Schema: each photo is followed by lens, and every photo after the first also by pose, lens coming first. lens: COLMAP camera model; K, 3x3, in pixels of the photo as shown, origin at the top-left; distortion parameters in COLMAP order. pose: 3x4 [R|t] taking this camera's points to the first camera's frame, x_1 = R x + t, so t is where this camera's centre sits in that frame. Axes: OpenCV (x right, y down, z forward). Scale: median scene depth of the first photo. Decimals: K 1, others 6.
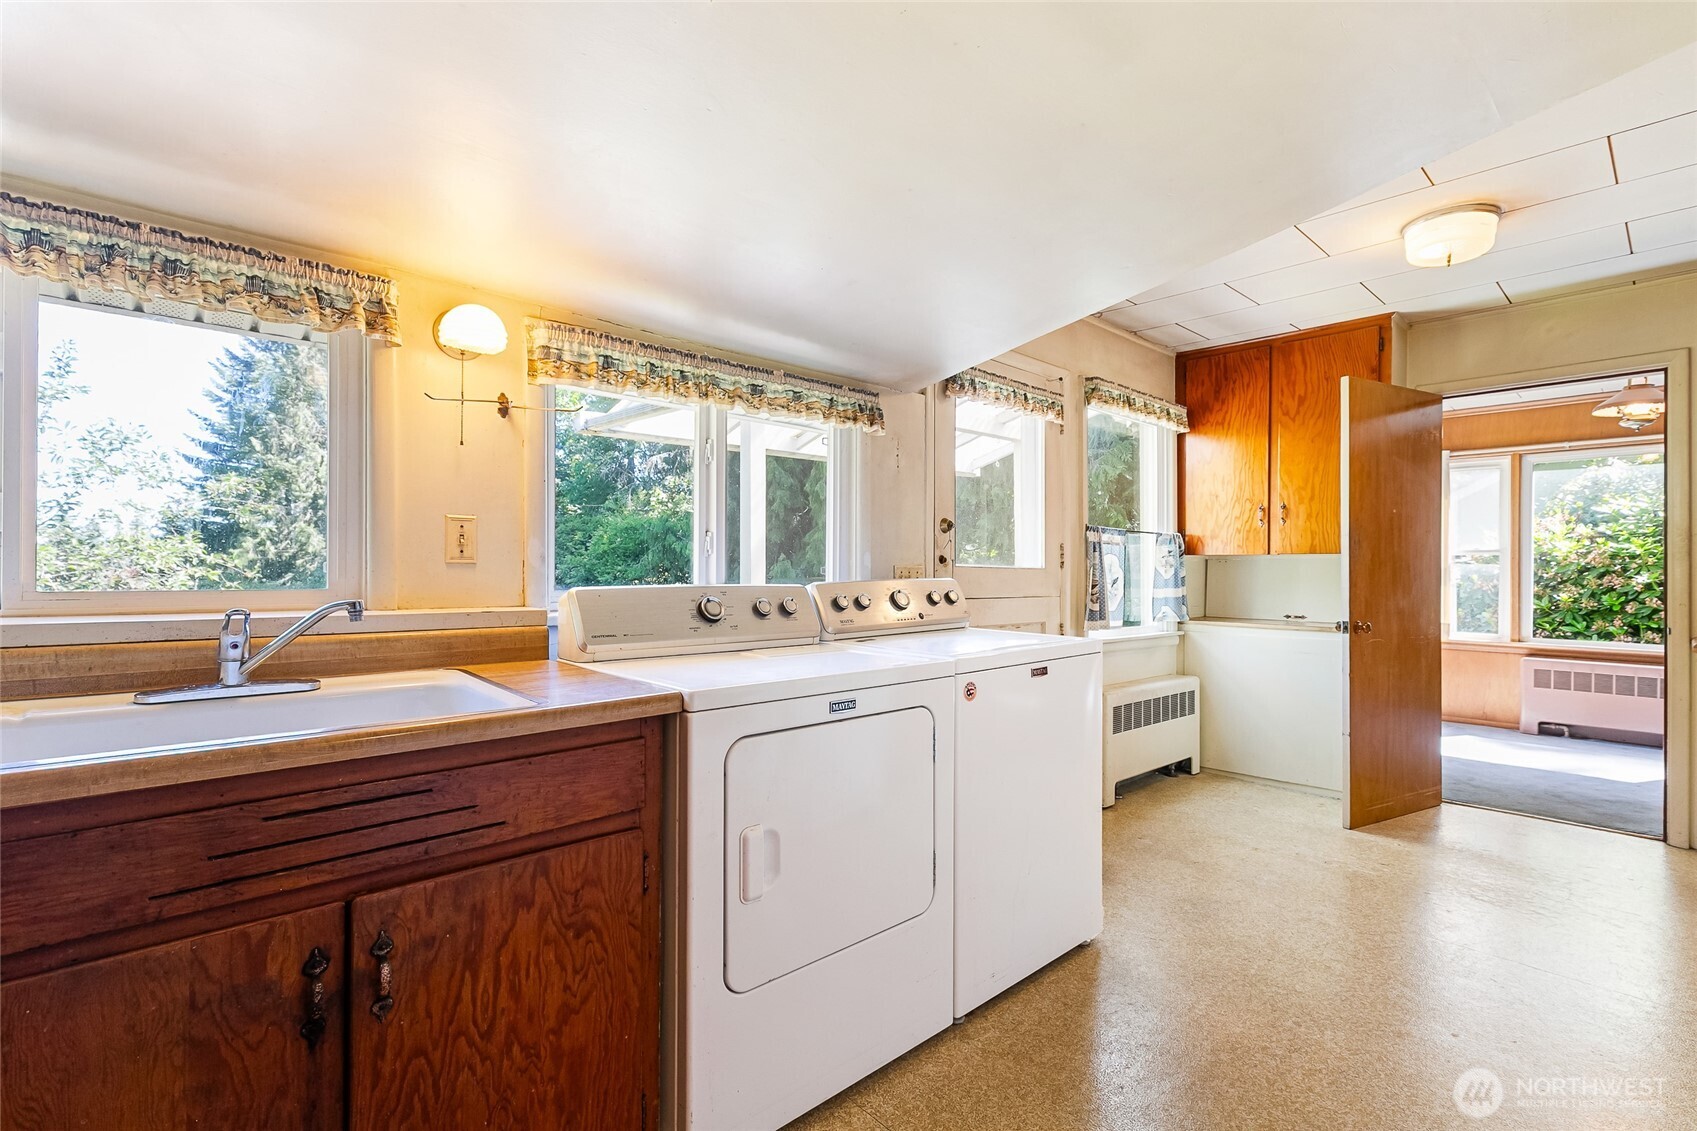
lens RADIAL K [[774.8, 0, 841.0], [0, 774.8, 559.4], [0, 0, 1]] dist [0.011011, -0.000164]
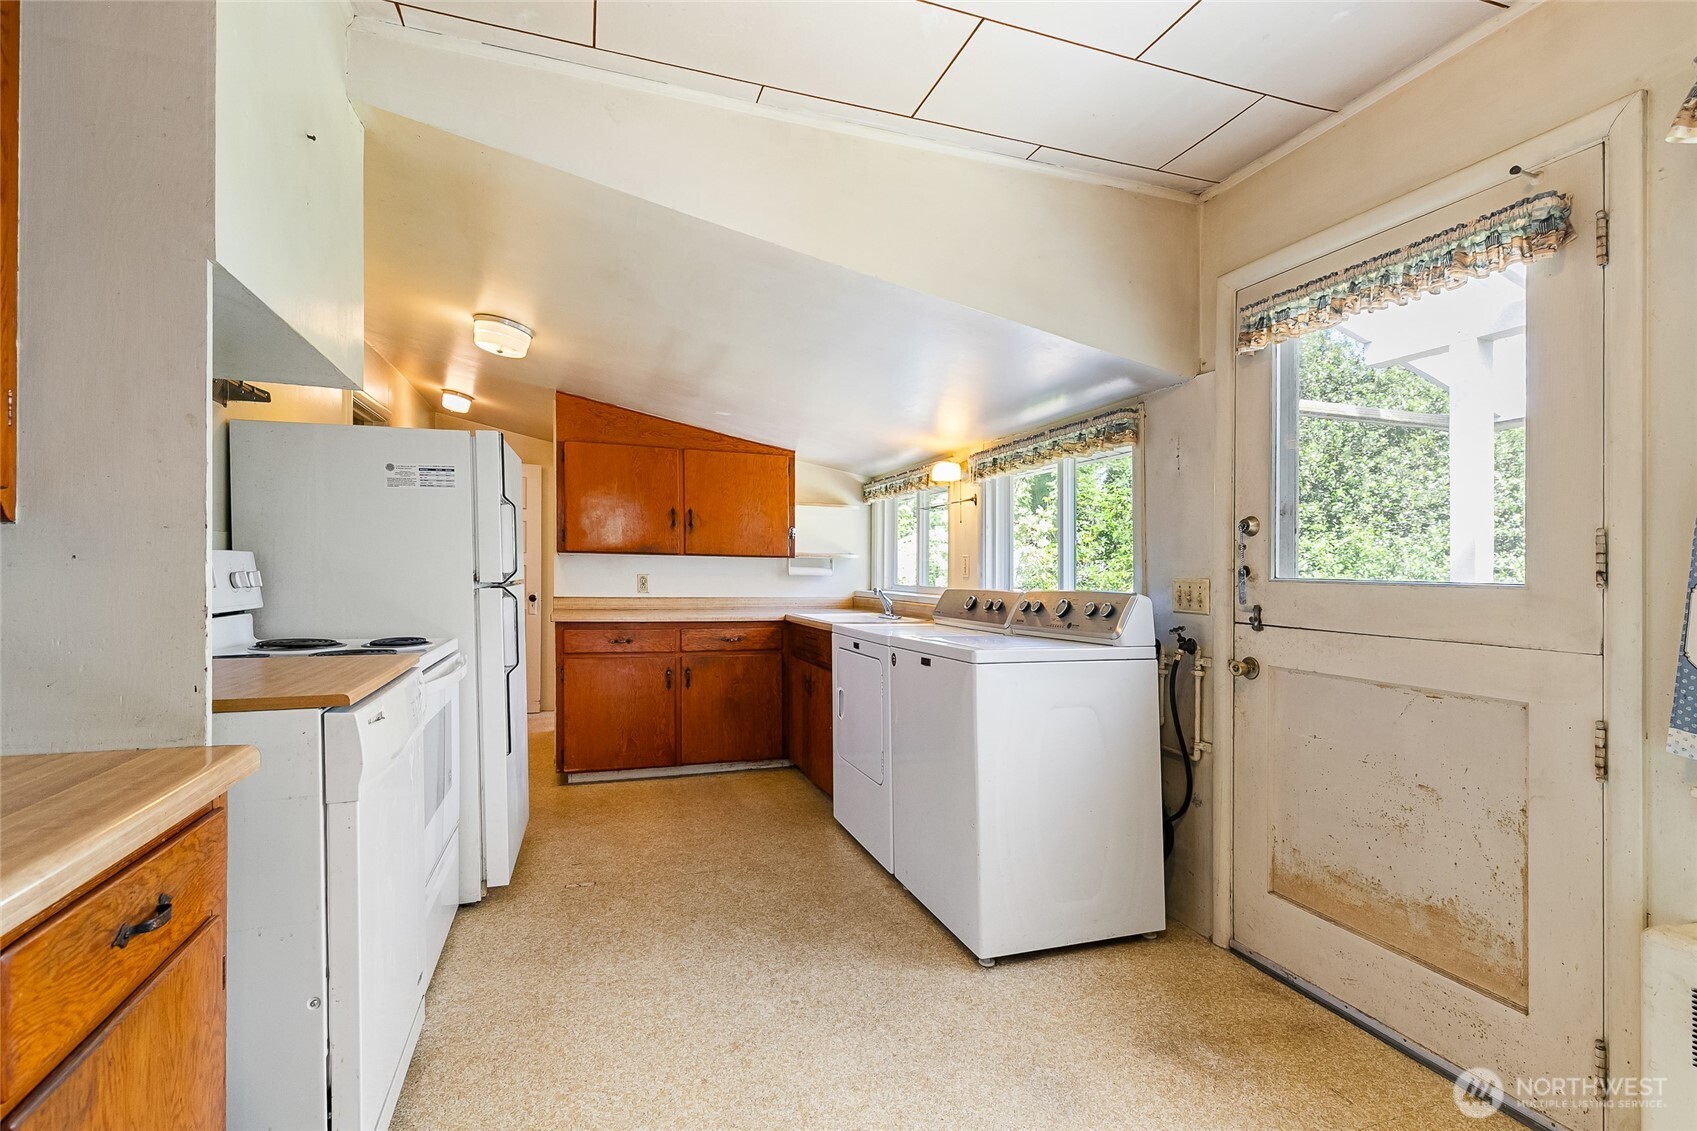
lens RADIAL K [[774.8, 0, 842.9], [0, 774.8, 561.7], [0, 0, 1]] dist [0.011011, -0.000164]
pose [[-0.398271, -0.027253, -0.916863, 1.346459], [-0.008481, 0.999625, -0.026029, 0.018475], [0.917229, -0.002590, -0.398352, 1.283138]]
